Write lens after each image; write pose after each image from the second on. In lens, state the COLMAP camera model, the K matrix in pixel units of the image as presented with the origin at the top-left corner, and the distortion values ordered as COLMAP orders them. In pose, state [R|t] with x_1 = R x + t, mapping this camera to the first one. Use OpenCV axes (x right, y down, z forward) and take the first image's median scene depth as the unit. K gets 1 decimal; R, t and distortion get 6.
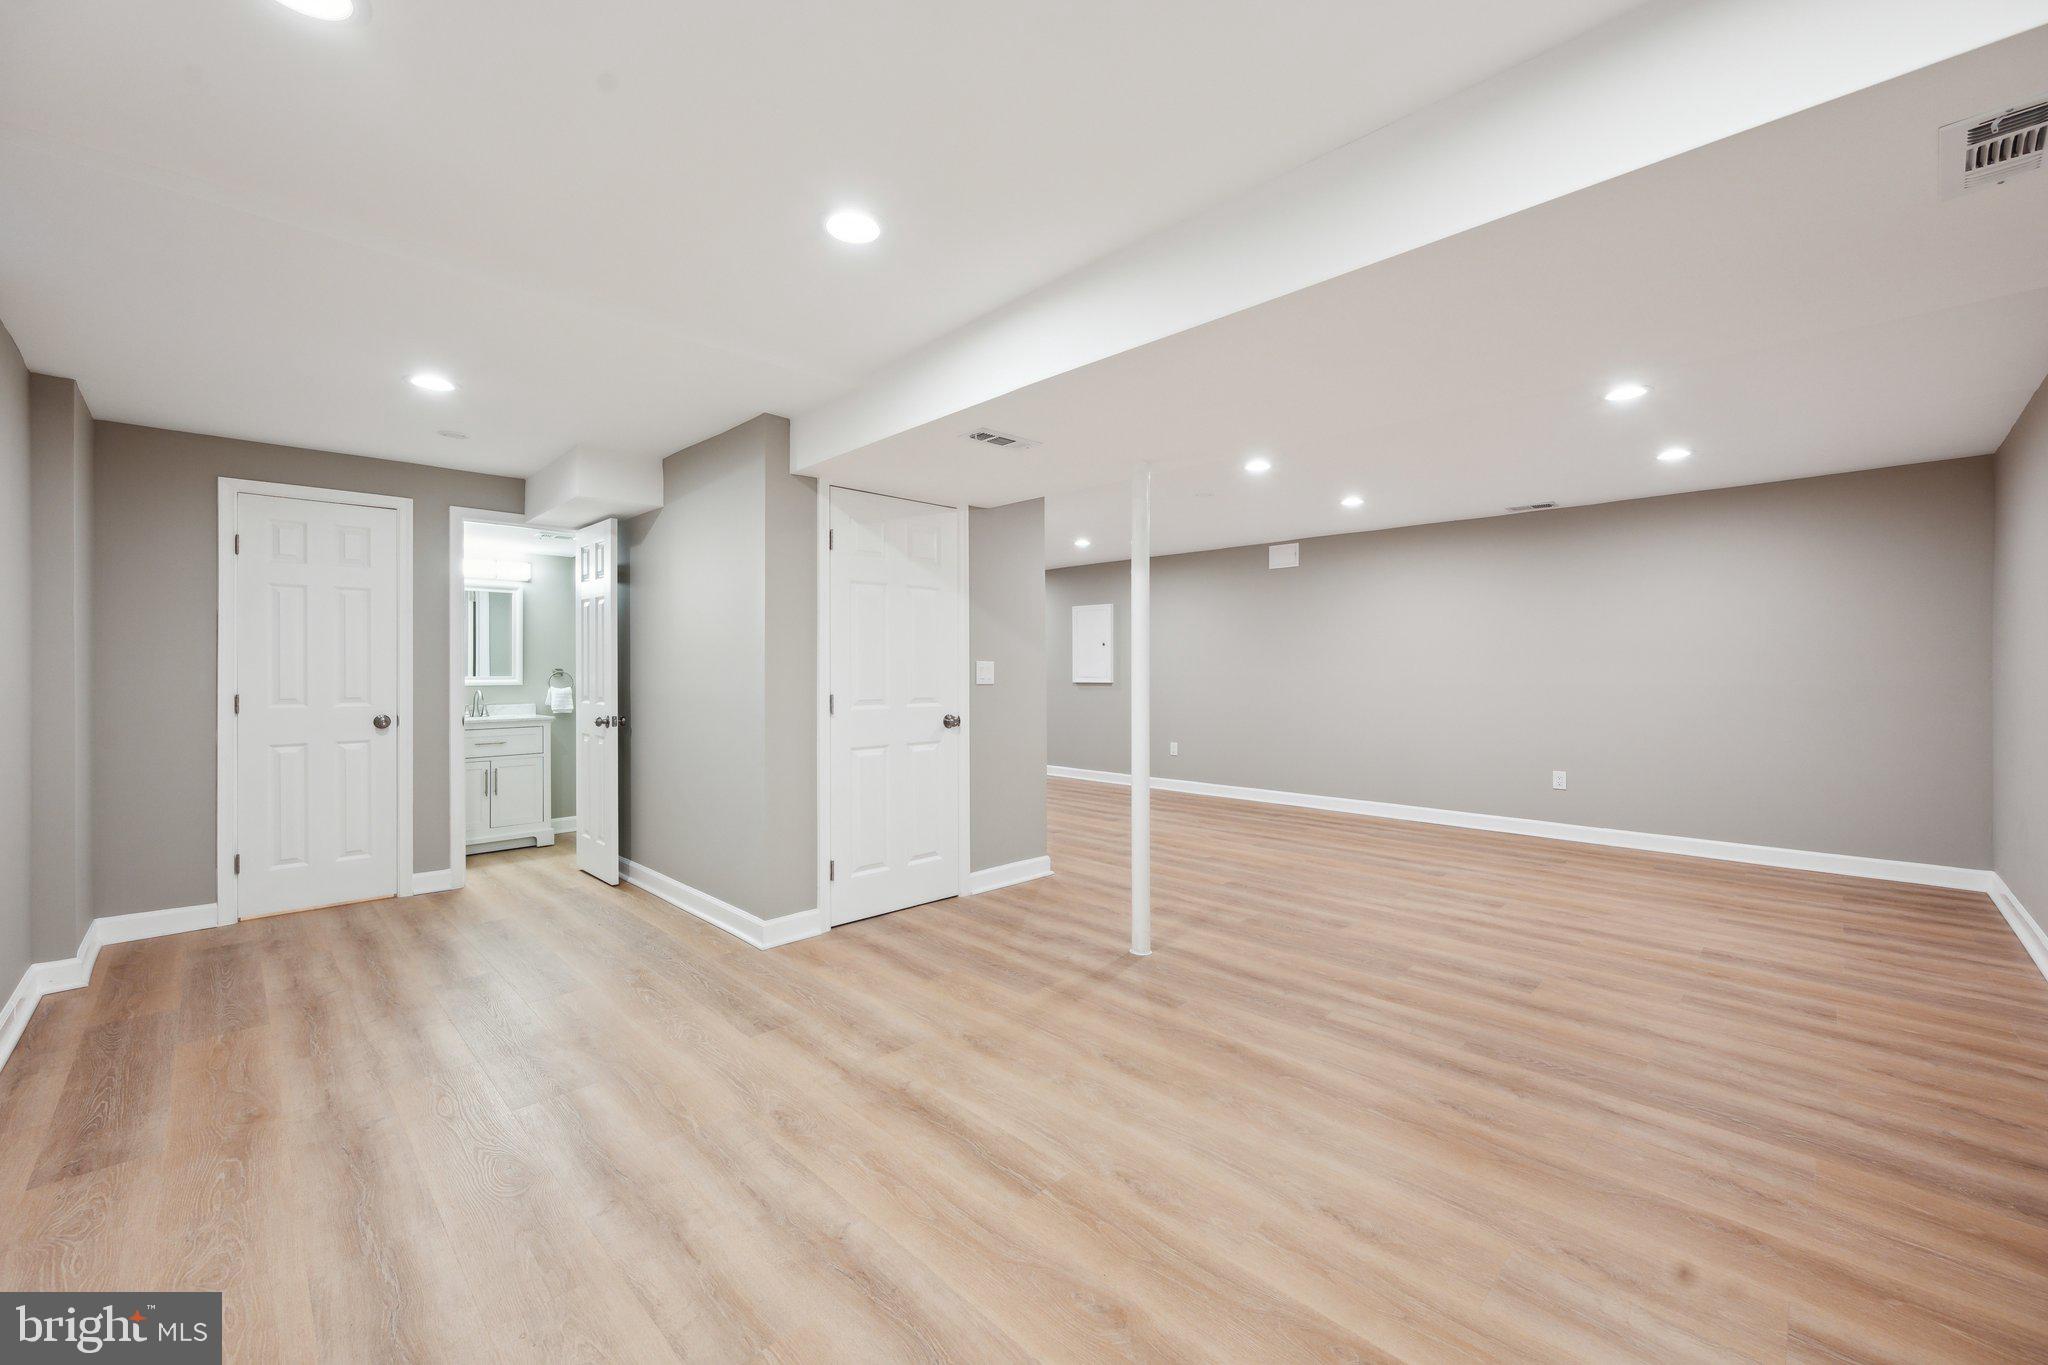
lens RADIAL K [[809.0, 0, 1030.1], [0, 809.0, 676.3], [0, 0, 1]] dist [-0.003212, 0.000003]
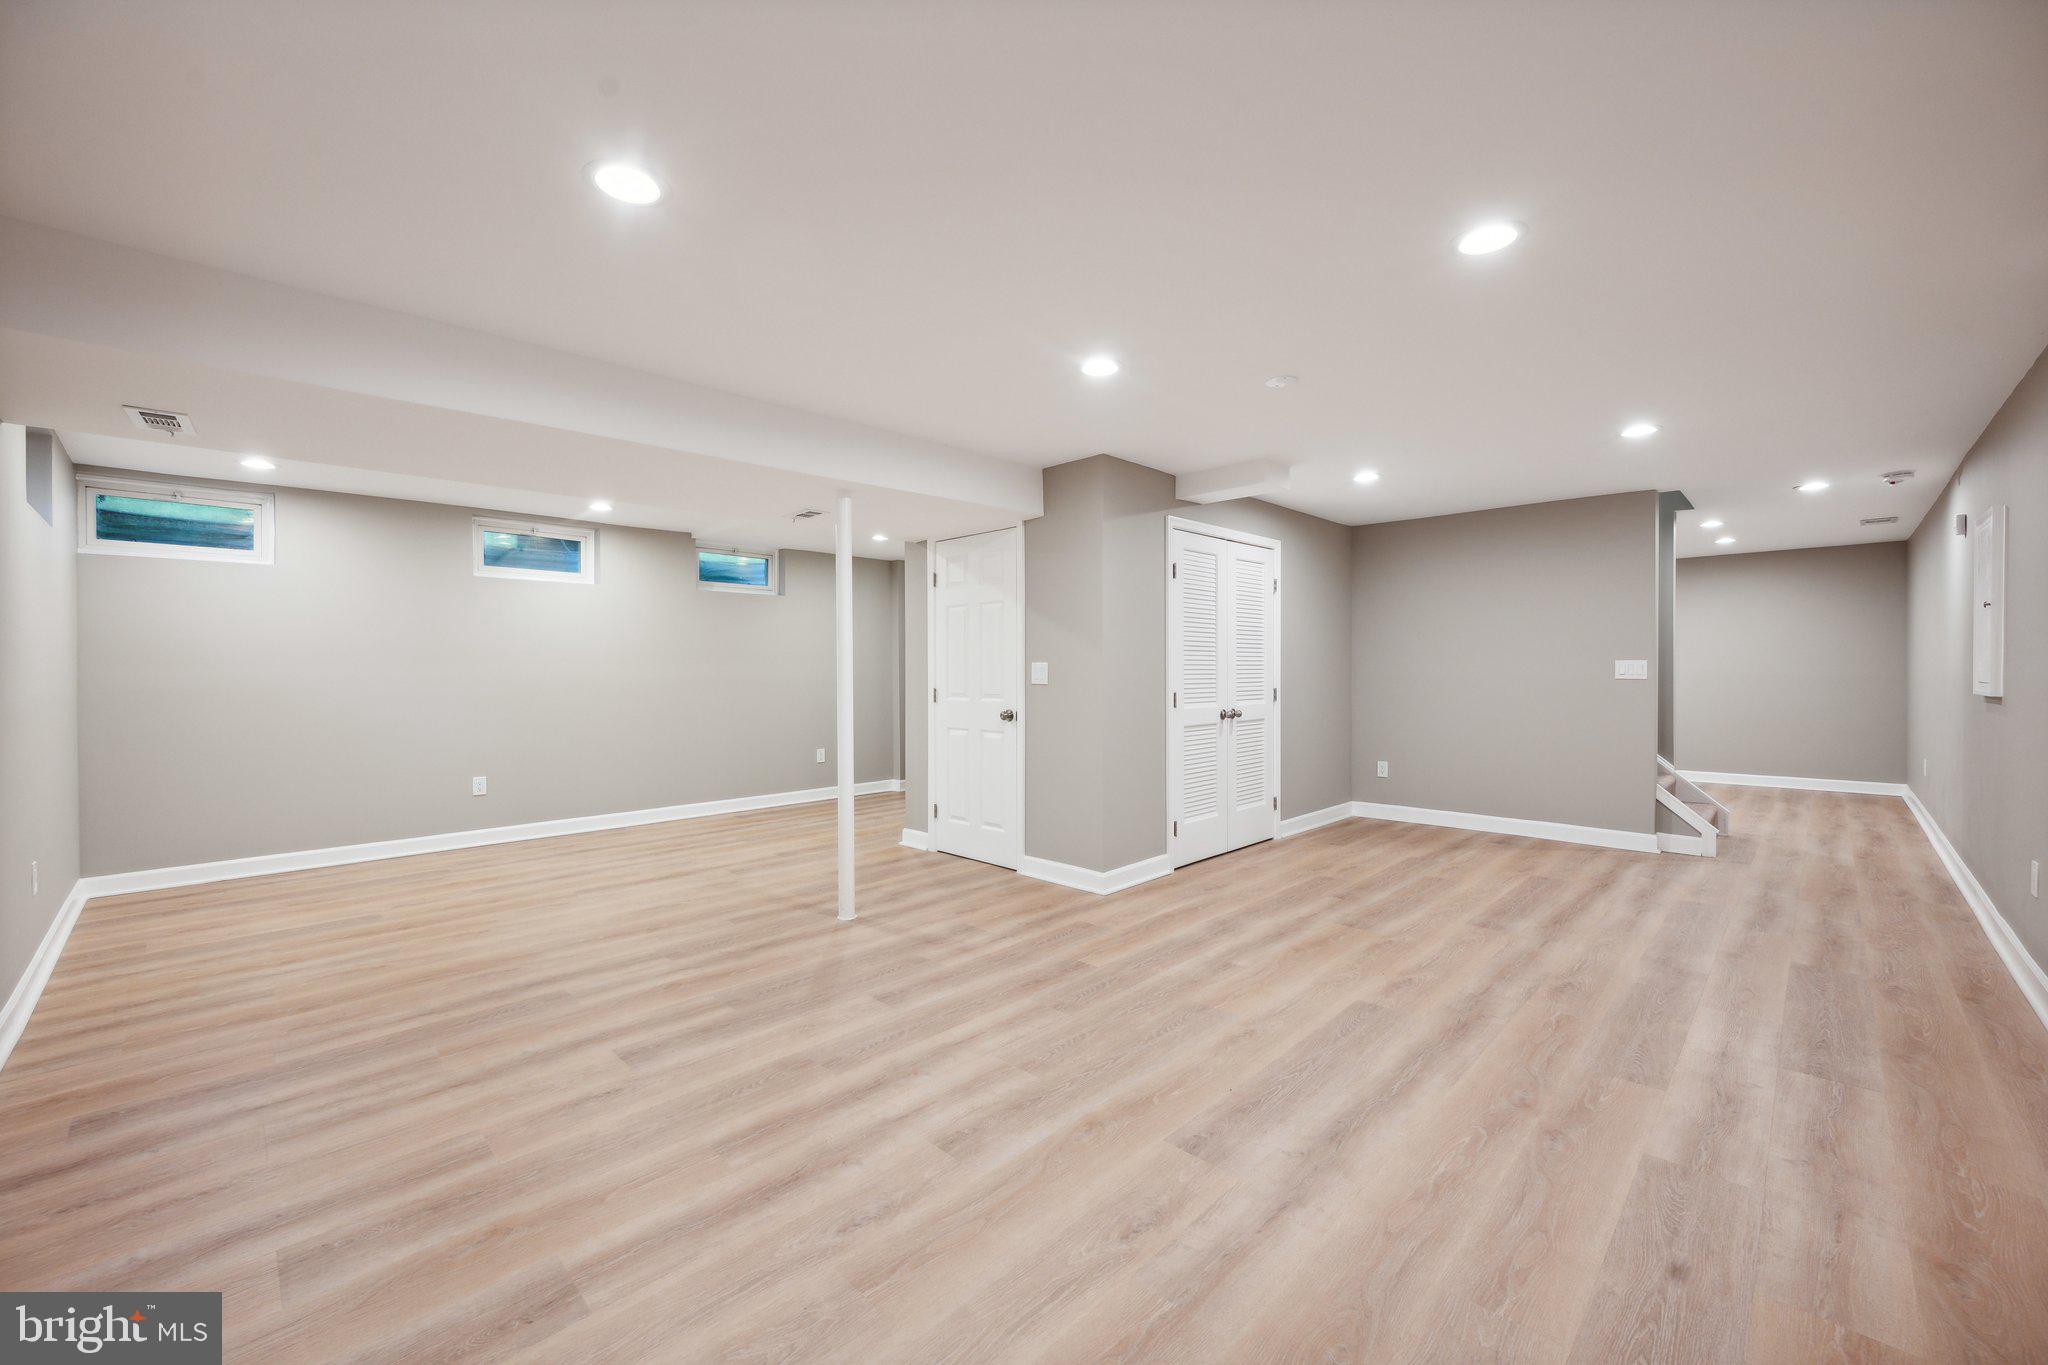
lens RADIAL K [[809.0, 0, 1019.9], [0, 809.0, 672.4], [0, 0, 1]] dist [-0.003212, 0.000003]
pose [[-0.002318, 0.002820, -0.999993, 1.181001], [-0.000505, 0.999996, 0.002821, -0.009901], [0.999997, 0.000512, -0.002316, 1.147411]]
